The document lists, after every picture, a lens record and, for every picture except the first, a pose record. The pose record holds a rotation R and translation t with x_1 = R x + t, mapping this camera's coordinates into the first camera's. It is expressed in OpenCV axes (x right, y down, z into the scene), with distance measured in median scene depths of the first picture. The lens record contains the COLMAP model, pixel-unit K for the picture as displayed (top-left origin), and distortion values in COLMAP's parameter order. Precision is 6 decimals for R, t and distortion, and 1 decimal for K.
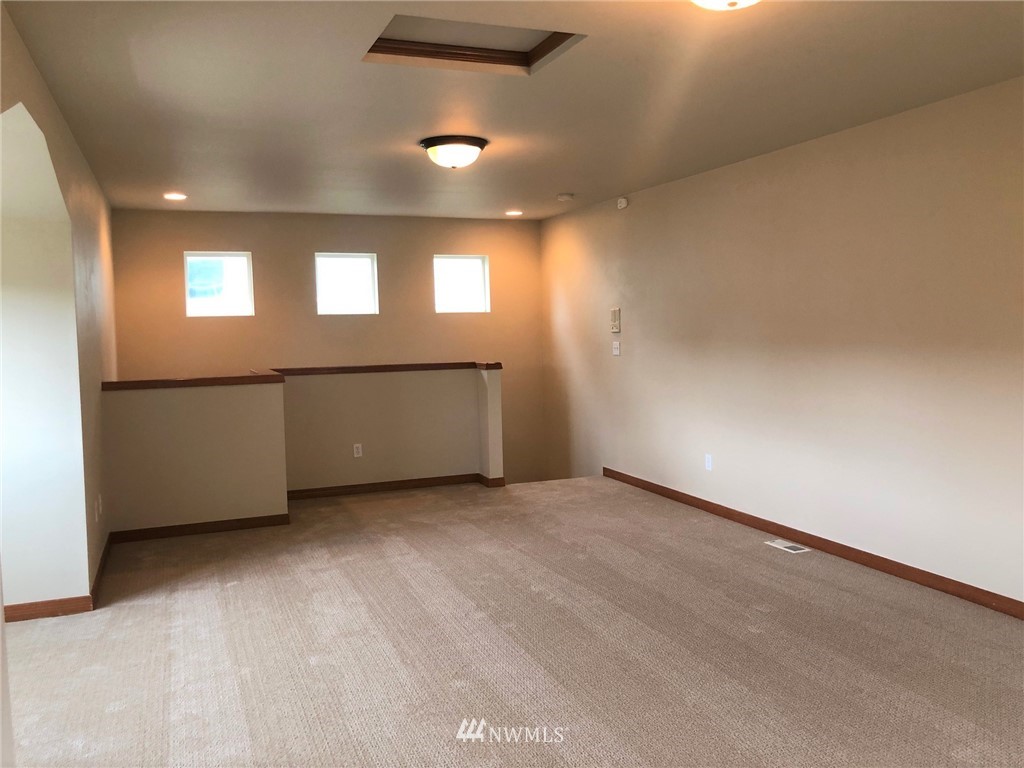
lens RADIAL K [[843.4, 0, 509.8], [0, 843.4, 386.3], [0, 0, 1]] dist [0.029201, -0.014088]
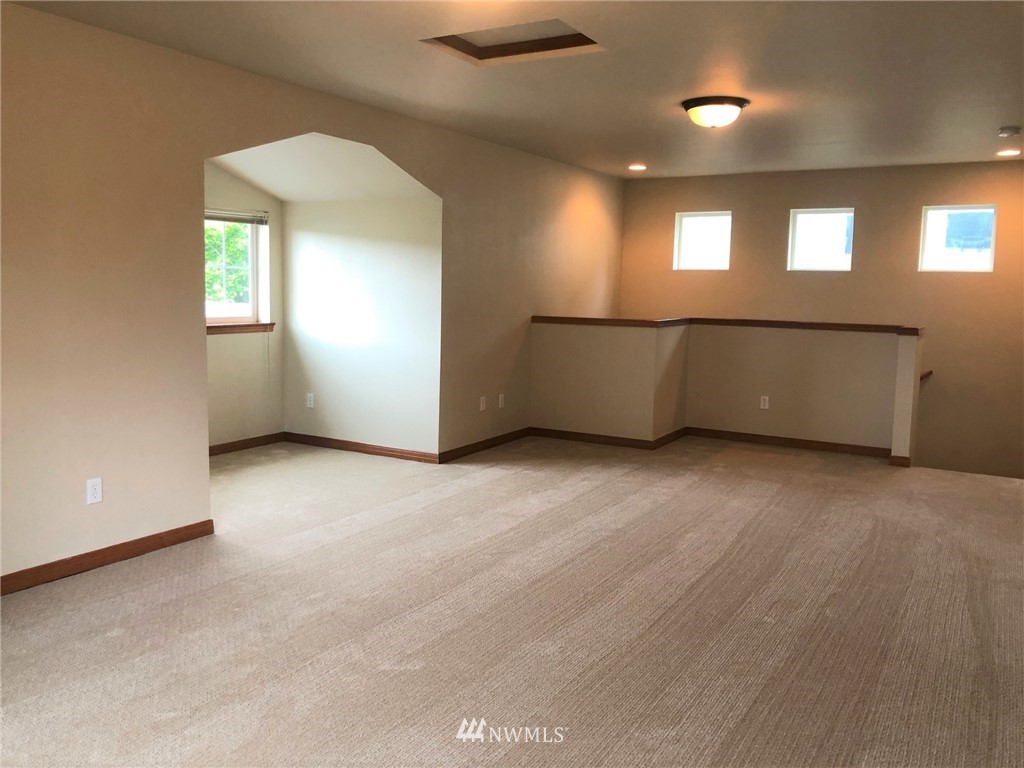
lens RADIAL K [[843.4, 0, 507.1], [0, 843.4, 381.9], [0, 0, 1]] dist [0.029201, -0.014088]
pose [[0.617437, 0.127757, -0.776176, 0.424630], [-0.093233, 0.991653, 0.089059, -0.011675], [0.781075, 0.017377, 0.624195, 0.107616]]
